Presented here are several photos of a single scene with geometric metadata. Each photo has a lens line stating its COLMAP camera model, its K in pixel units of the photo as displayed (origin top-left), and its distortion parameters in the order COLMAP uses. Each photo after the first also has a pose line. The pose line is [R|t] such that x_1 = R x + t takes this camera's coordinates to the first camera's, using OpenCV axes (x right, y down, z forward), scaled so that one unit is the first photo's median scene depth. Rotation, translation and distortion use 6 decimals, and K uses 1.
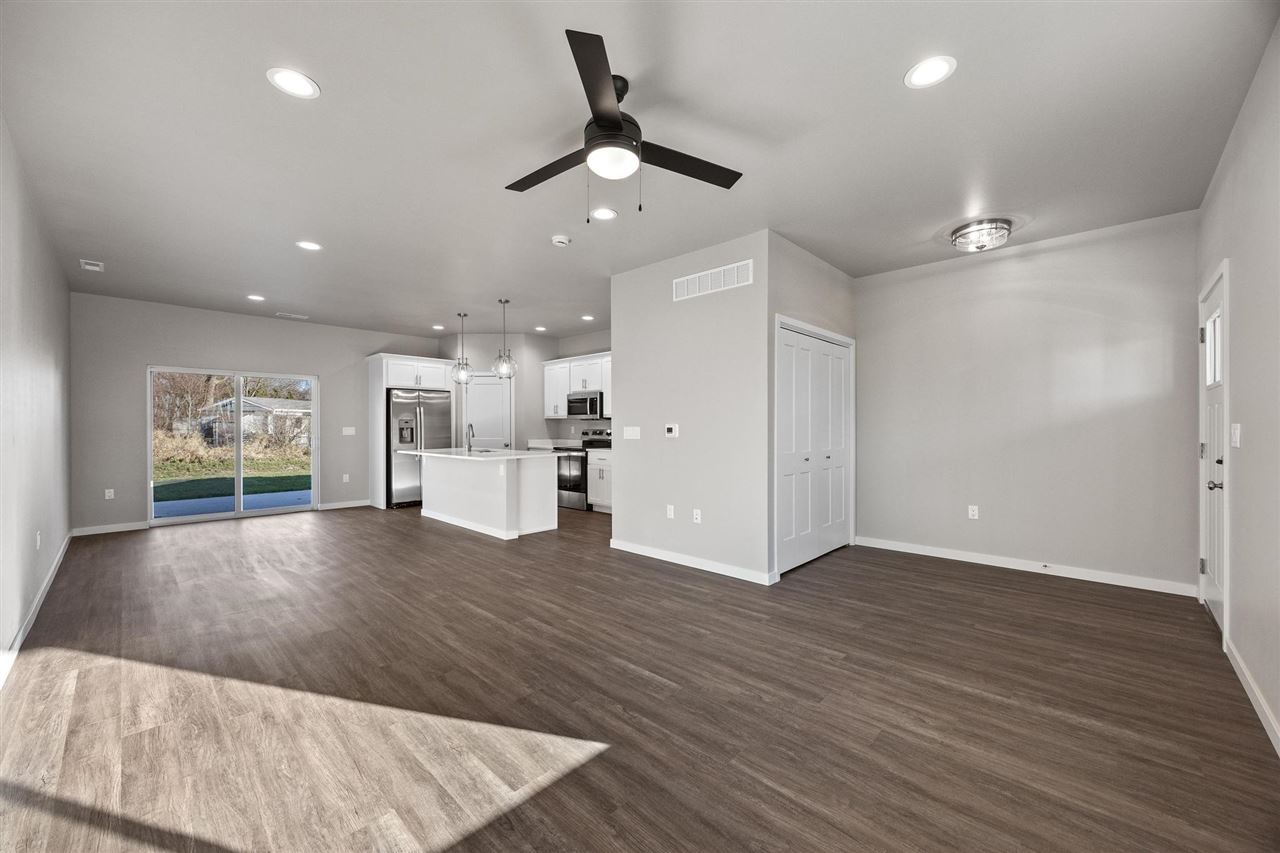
lens RADIAL K [[494.0, 0, 650.5], [0, 494.0, 421.8], [0, 0, 1]] dist [-0.003608, 0.001577]
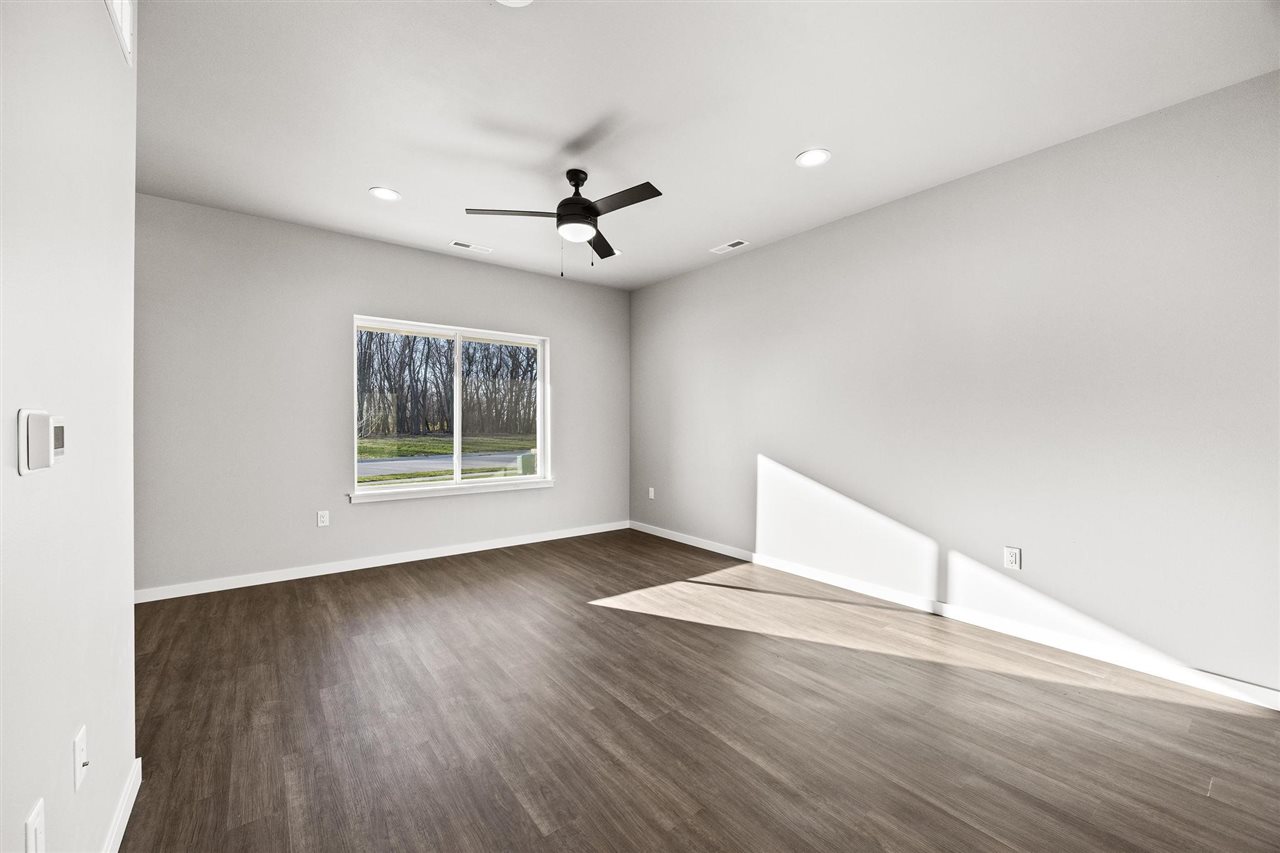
lens RADIAL K [[494.0, 0, 644.9], [0, 494.0, 435.8], [0, 0, 1]] dist [-0.003608, 0.001577]
pose [[-0.986106, -0.002507, 0.166100, -0.274160], [-0.000206, 0.999904, 0.013870, 0.010812], [-0.166119, 0.013643, -0.986011, 1.293663]]
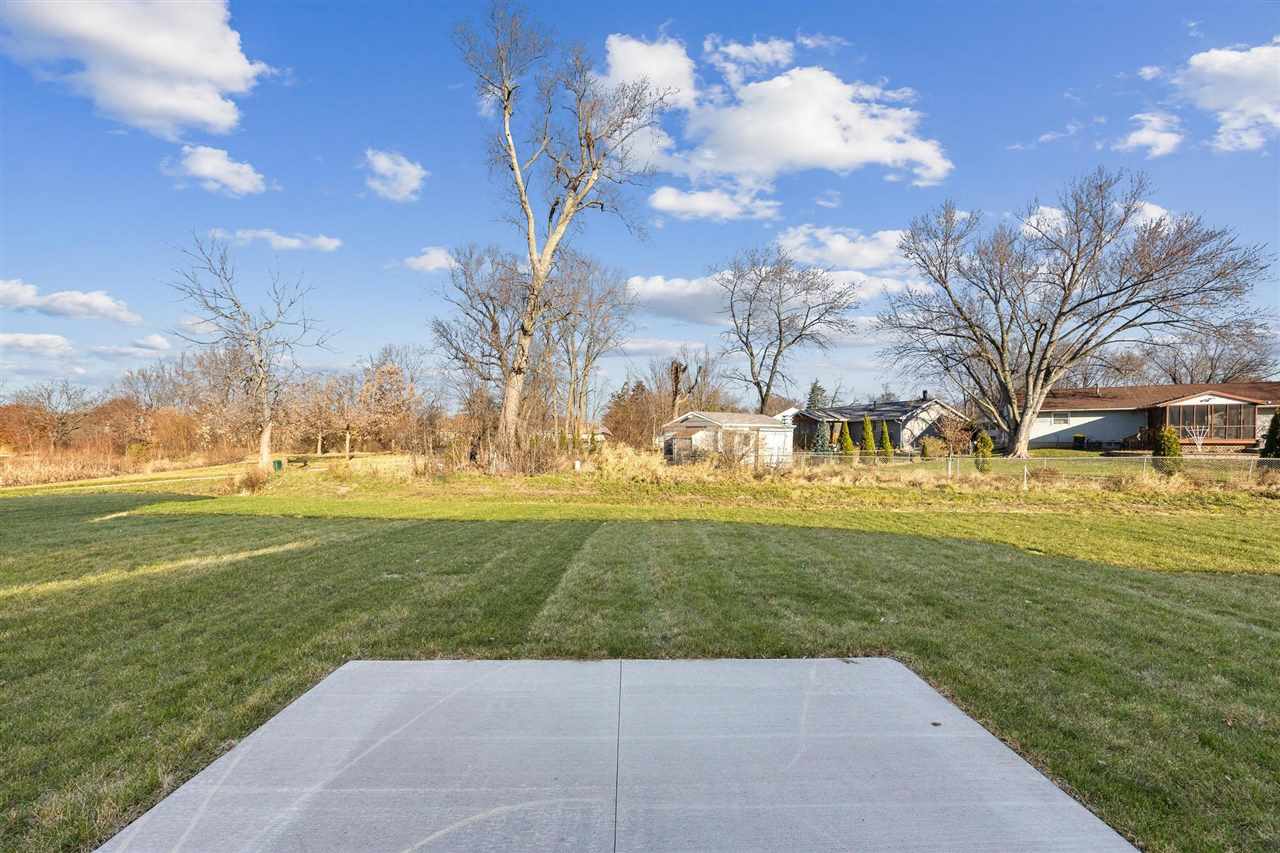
lens RADIAL K [[494.0, 0, 654.0], [0, 494.0, 446.3], [0, 0, 1]] dist [-0.003608, 0.001577]
pose [[0.708786, 0.008774, -0.705369, -1.407309], [0.006073, 0.999810, 0.018540, -0.012682], [0.705397, -0.017424, 0.708598, 1.765553]]
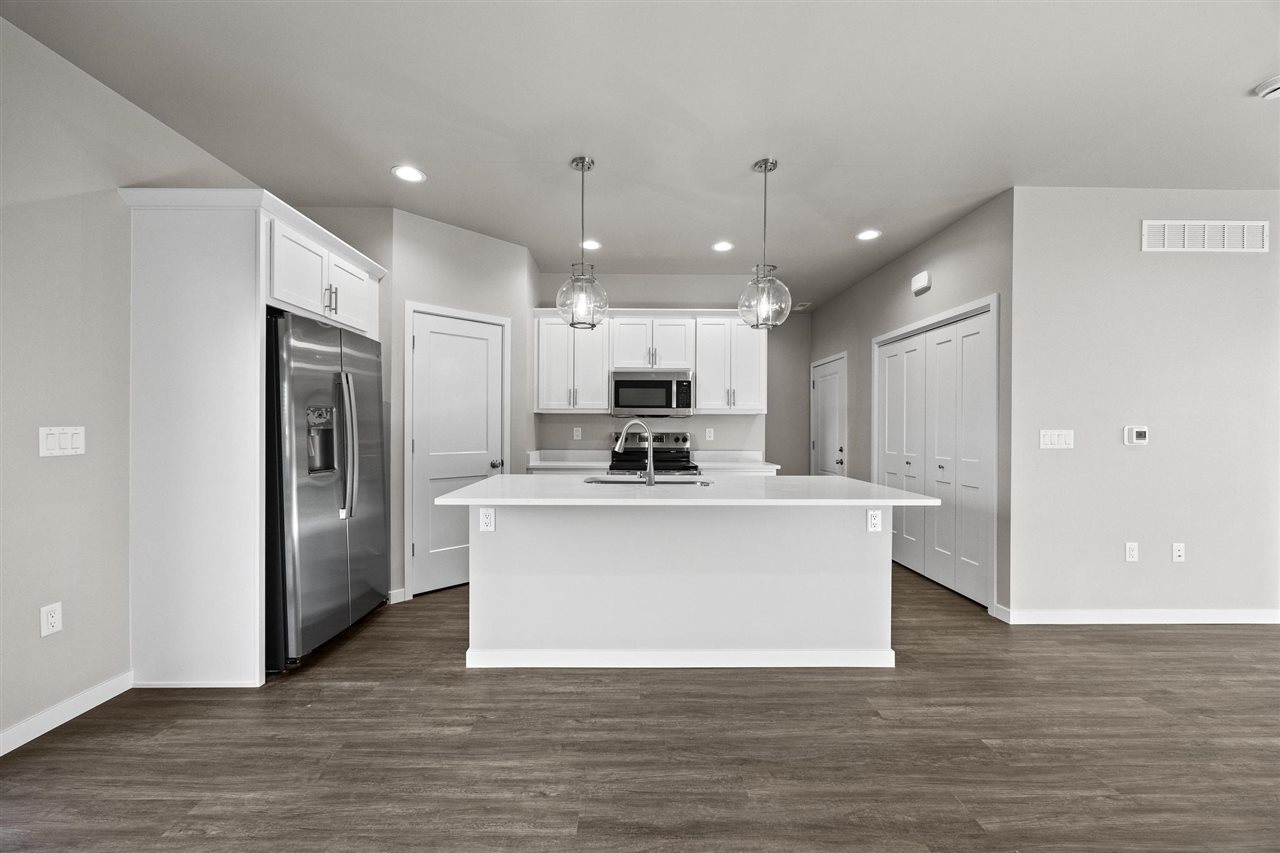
lens RADIAL K [[494.0, 0, 642.1], [0, 494.0, 426.3], [0, 0, 1]] dist [-0.003608, 0.001577]
pose [[0.723485, 0.008020, 0.690294, -1.057660], [-0.011918, 0.999929, 0.000873, 0.013465], [-0.690237, -0.008859, 0.723529, 1.093901]]
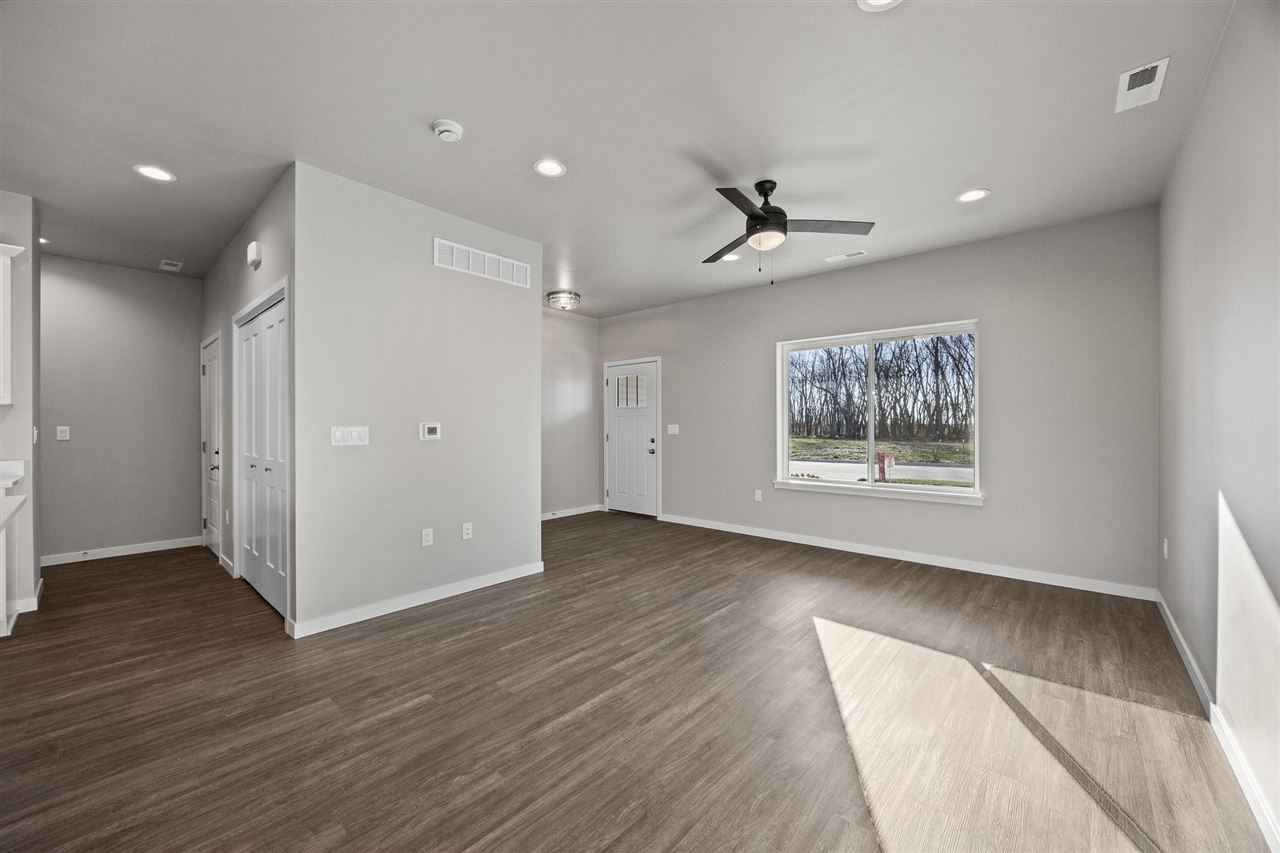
lens RADIAL K [[494.0, 0, 637.3], [0, 494.0, 425.7], [0, 0, 1]] dist [-0.003608, 0.001577]
pose [[-0.019388, 0.001091, 0.999811, -0.820369], [-0.006295, 0.999979, -0.001213, 0.007937], [-0.999792, -0.006317, -0.019380, 0.773541]]
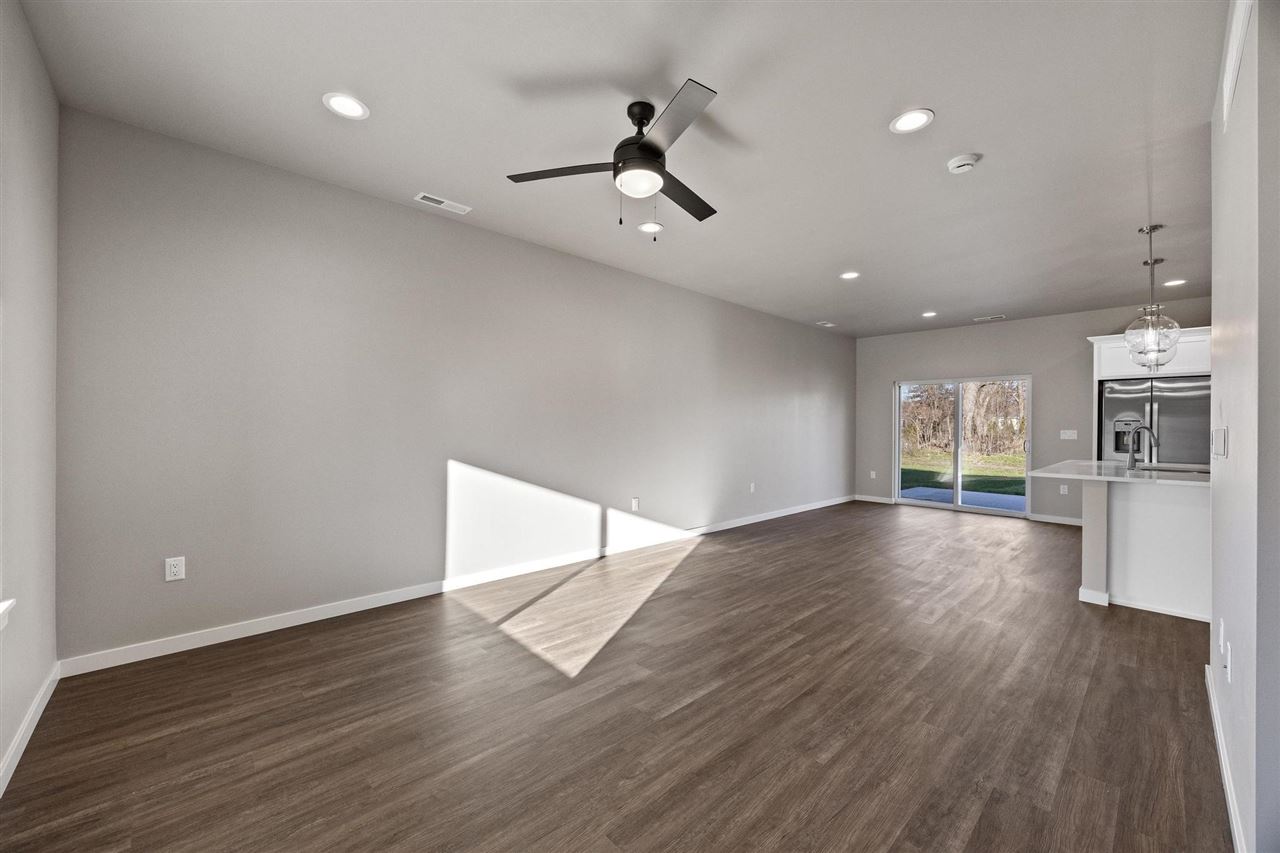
lens RADIAL K [[494.0, 0, 635.1], [0, 494.0, 423.5], [0, 0, 1]] dist [-0.003608, 0.001577]
pose [[-0.080305, -0.003971, -0.996762, 0.559117], [0.002944, 0.999987, -0.004221, 0.000897], [0.996766, -0.003274, -0.080292, 0.599862]]
